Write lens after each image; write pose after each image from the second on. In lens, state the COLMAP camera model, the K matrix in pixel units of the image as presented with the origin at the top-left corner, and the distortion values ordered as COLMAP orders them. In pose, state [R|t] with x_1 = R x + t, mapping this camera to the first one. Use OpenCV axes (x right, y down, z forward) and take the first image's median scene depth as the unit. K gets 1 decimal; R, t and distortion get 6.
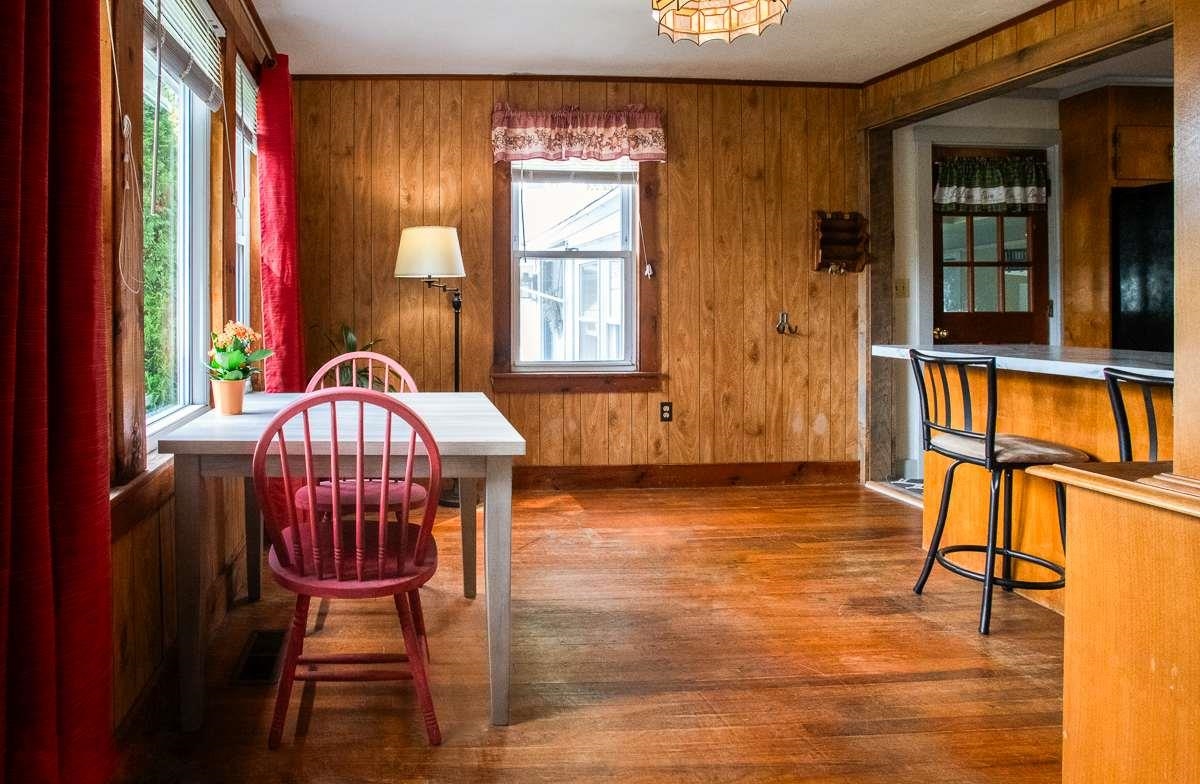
lens RADIAL K [[1051.5, 0, 600.0], [0, 1051.5, 392.0], [0, 0, 1]] dist [-0.096498, 0.115447]
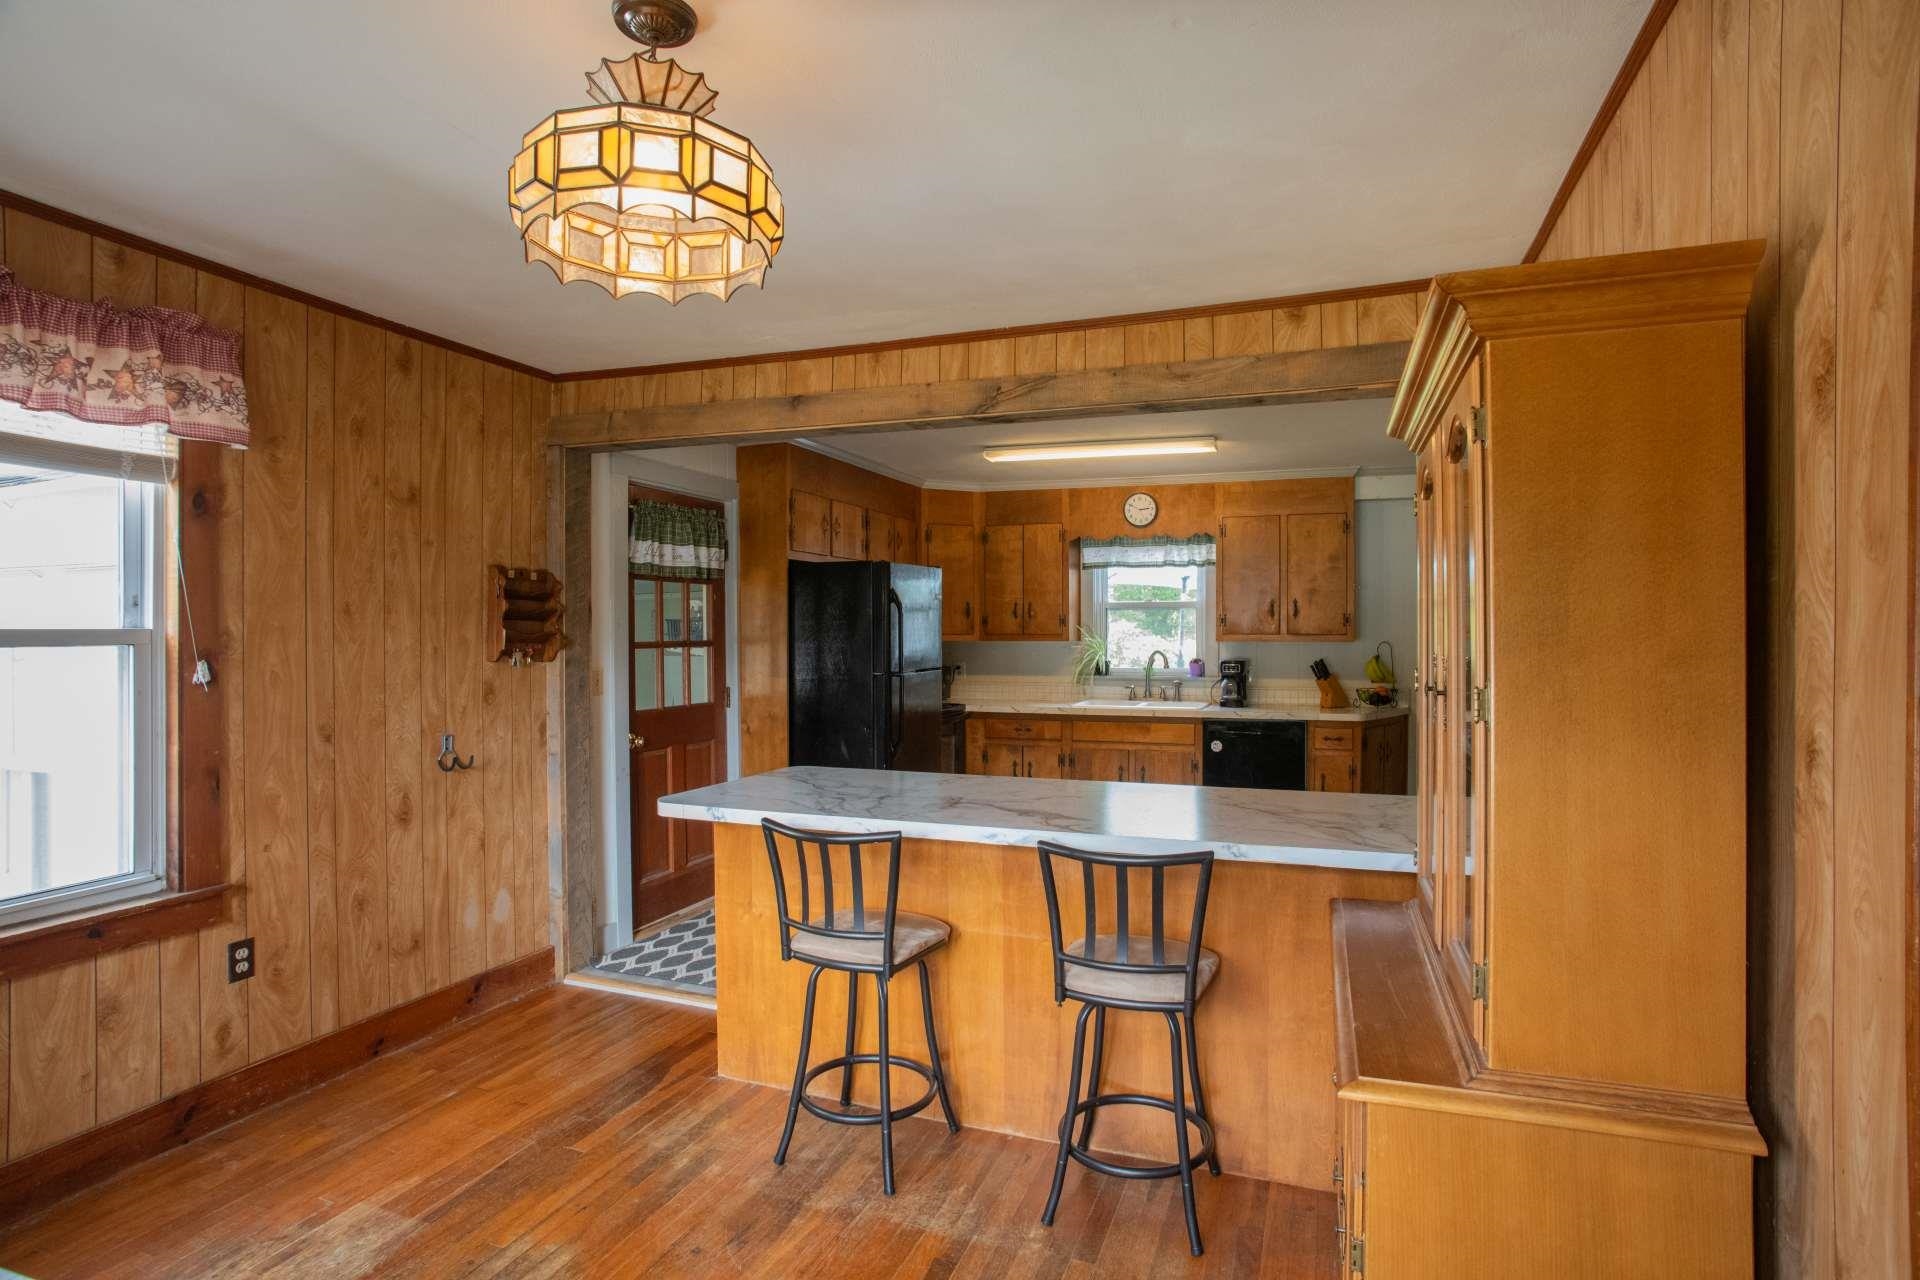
lens RADIAL K [[961.0, 0, 960.0], [0, 961.0, 640.0], [0, 0, 1]] dist [-0.086519, 0.047372]
pose [[0.455446, 0.002935, 0.890259, -0.167239], [-0.009034, 0.999958, 0.001325, -0.132757], [-0.890218, -0.008646, 0.455453, 0.501205]]
